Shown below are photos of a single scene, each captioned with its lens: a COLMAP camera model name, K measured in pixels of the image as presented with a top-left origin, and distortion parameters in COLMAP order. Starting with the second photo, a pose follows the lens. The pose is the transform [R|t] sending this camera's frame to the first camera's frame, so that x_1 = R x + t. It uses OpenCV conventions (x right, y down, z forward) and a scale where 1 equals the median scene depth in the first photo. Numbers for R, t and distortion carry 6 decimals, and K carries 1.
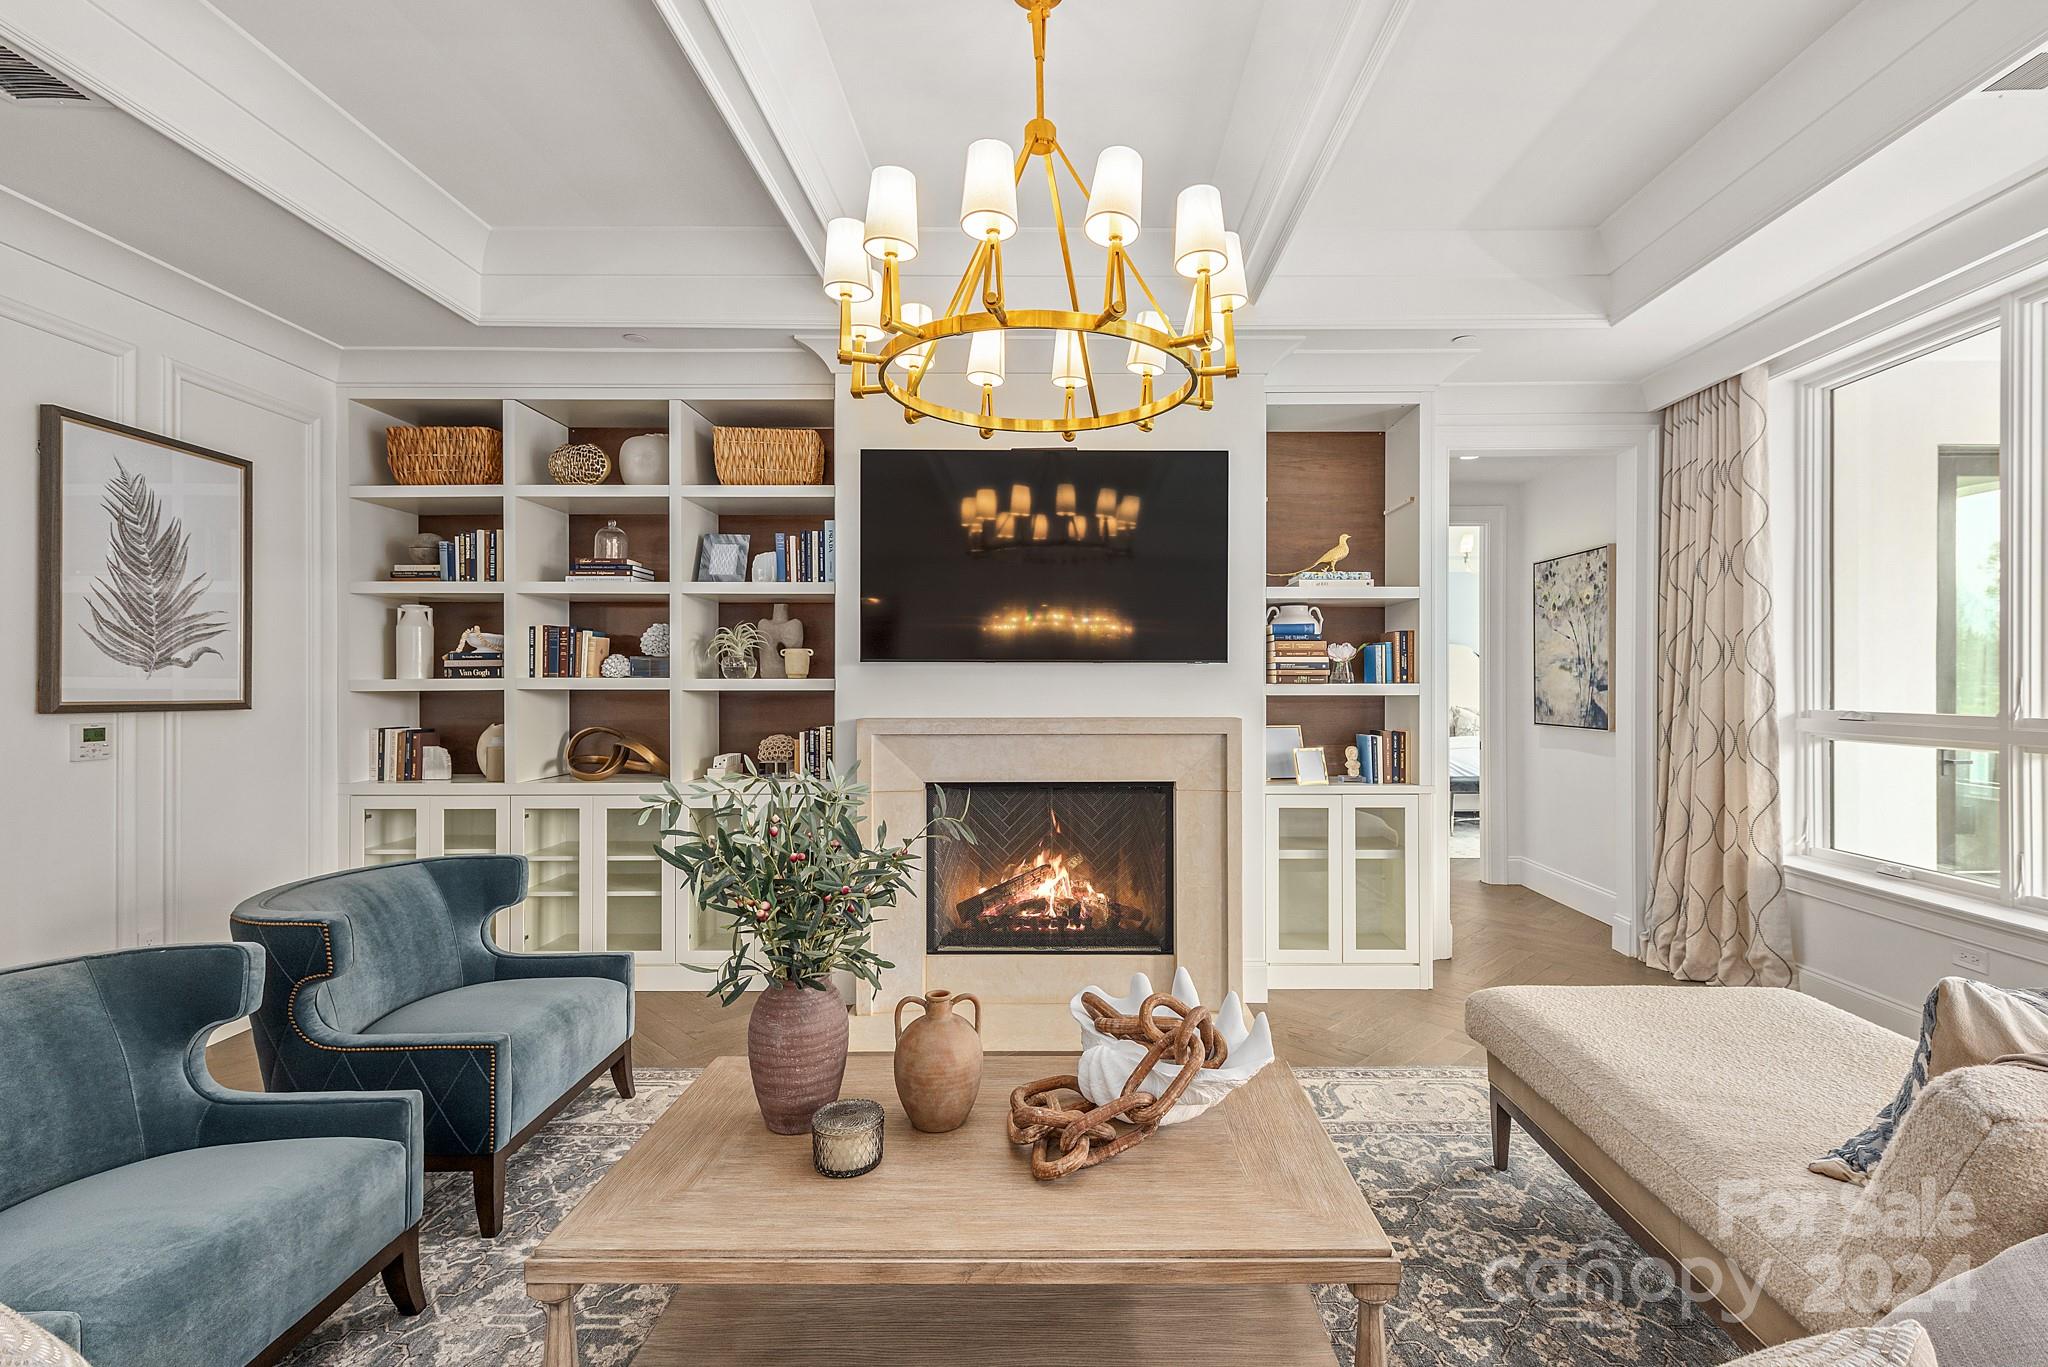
lens RADIAL K [[911.5, 0, 1062.4], [0, 911.5, 681.4], [0, 0, 1]] dist [0.012056, -0.000971]
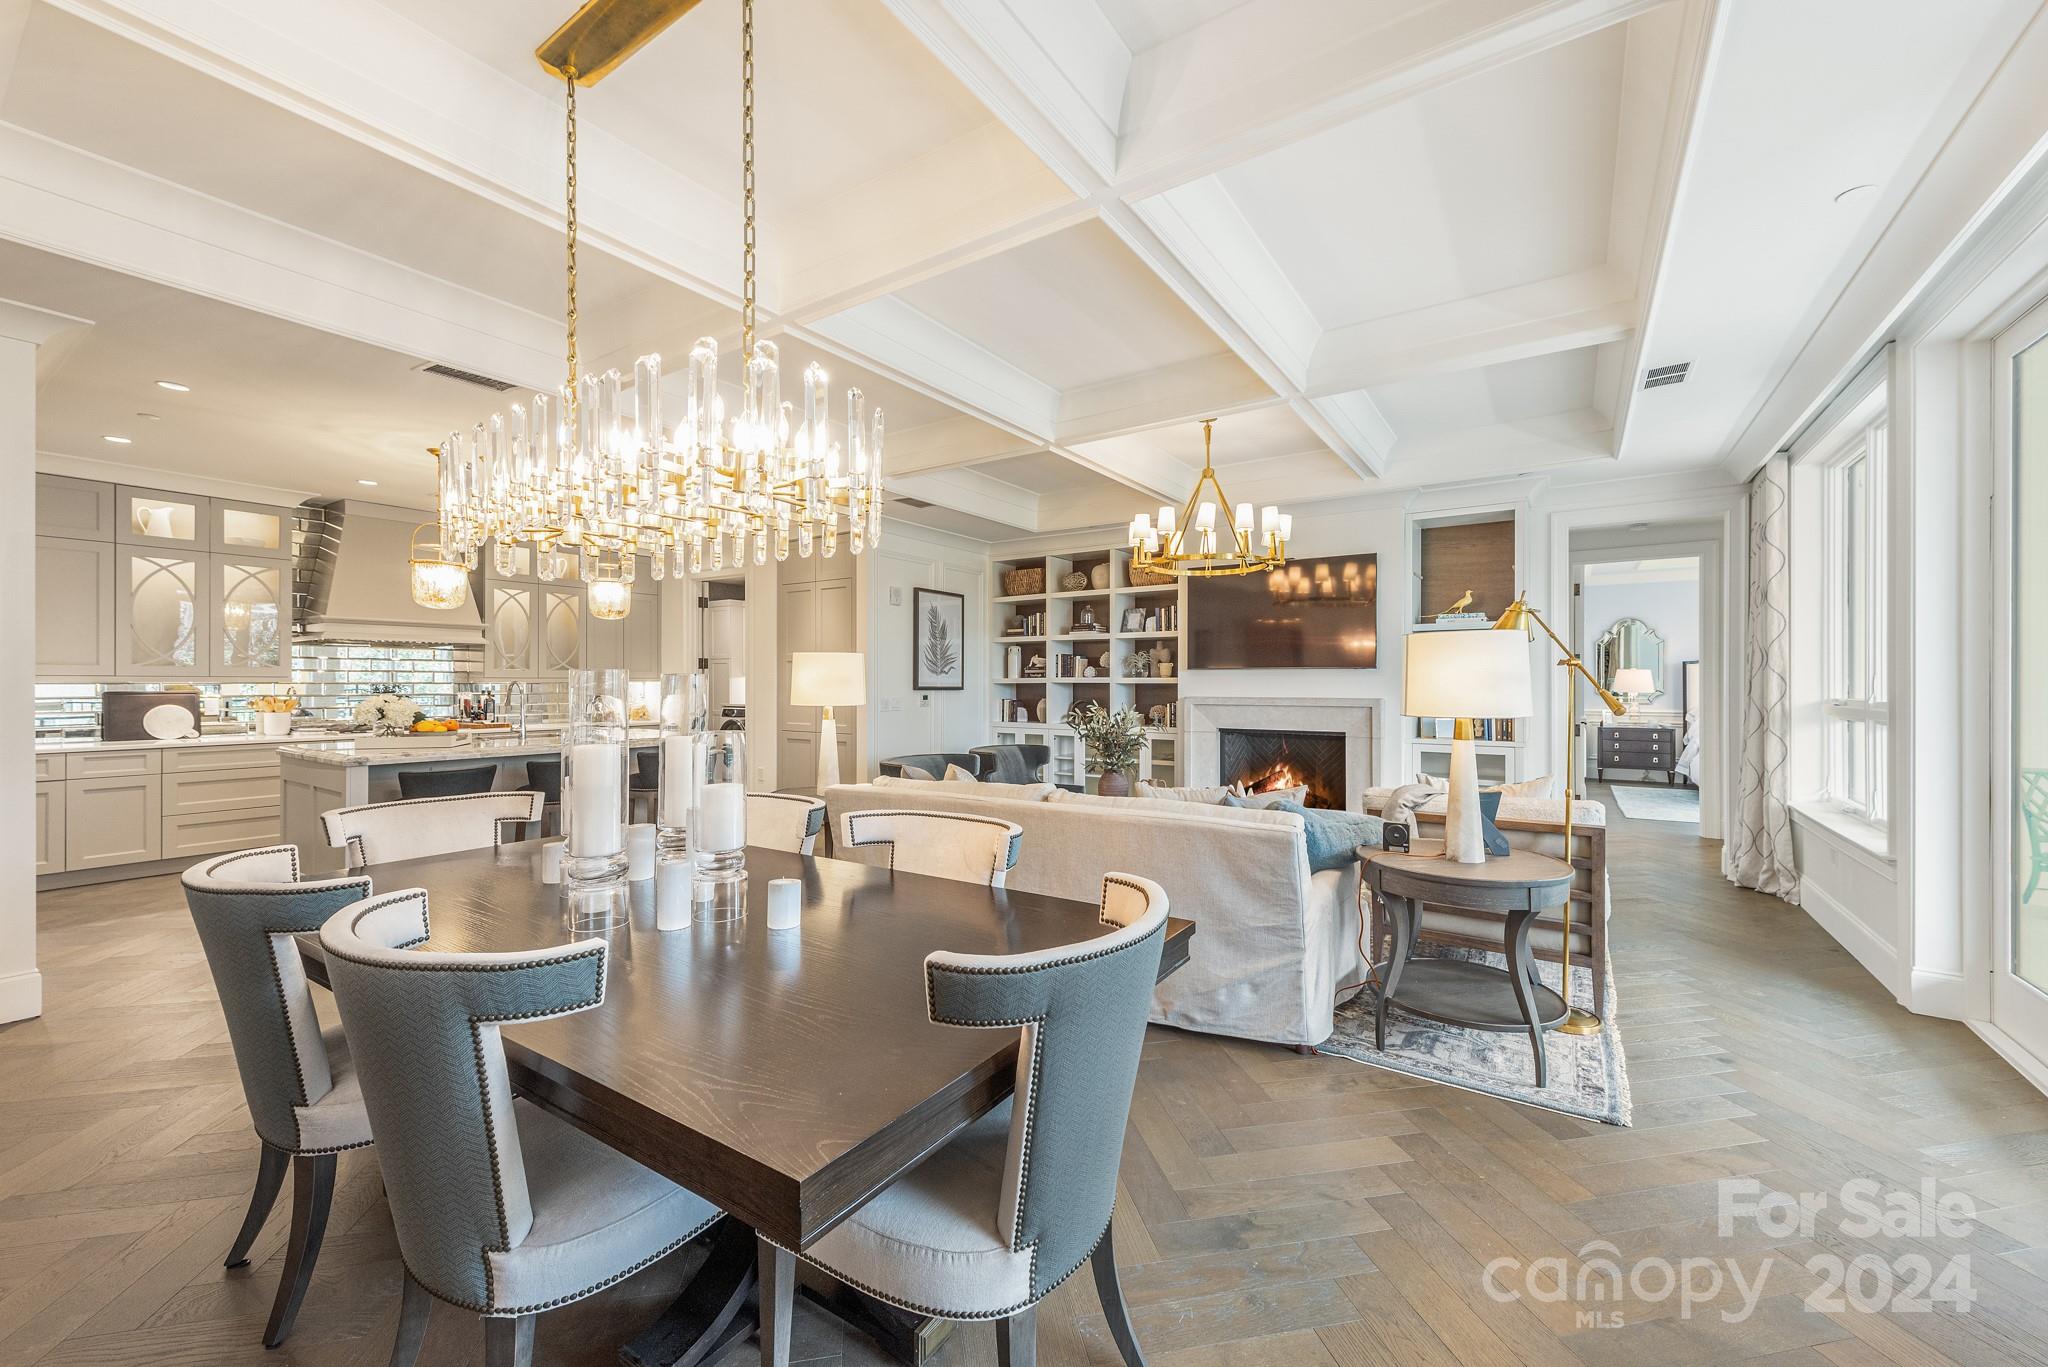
lens RADIAL K [[801.3, 0, 1041.5], [0, 801.3, 684.7], [0, 0, 1]] dist [0.000968, -0.001028]
pose [[0.836933, 0.002447, -0.547300, 0.464754], [0.000138, 0.999989, 0.004683, 0.004228], [0.547306, -0.003995, 0.836923, -0.665959]]
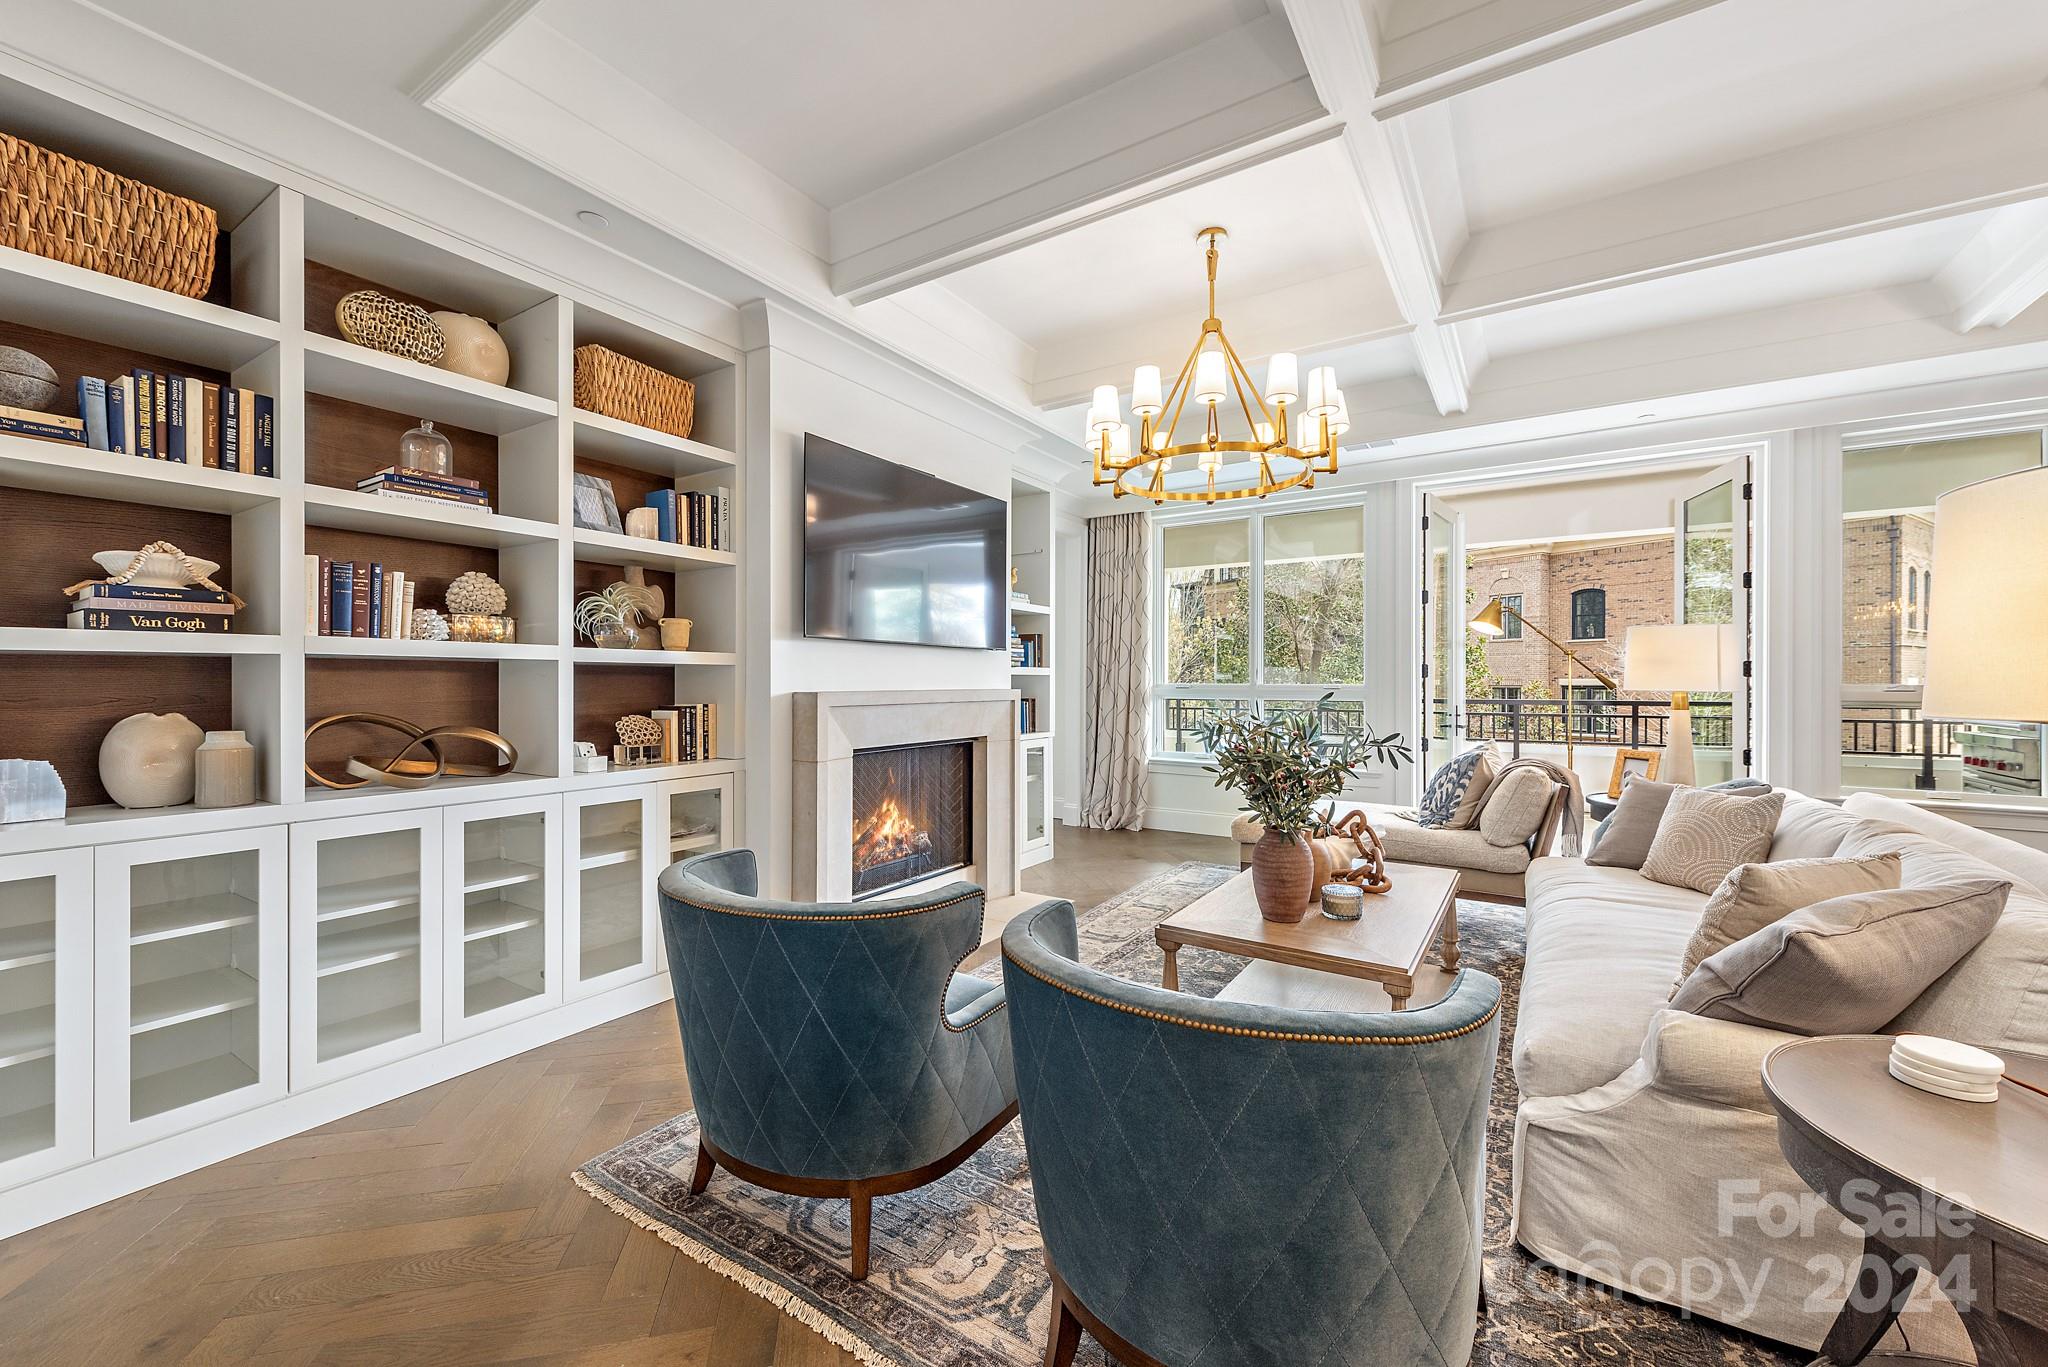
lens RADIAL K [[801.3, 0, 1041.6], [0, 801.3, 685.9], [0, 0, 1]] dist [0.000968, -0.001028]
pose [[0.526864, -0.002747, 0.849945, -0.780893], [0.000748, 0.999996, 0.002768, 0.029231], [-0.849949, -0.000822, 0.526864, 0.270236]]
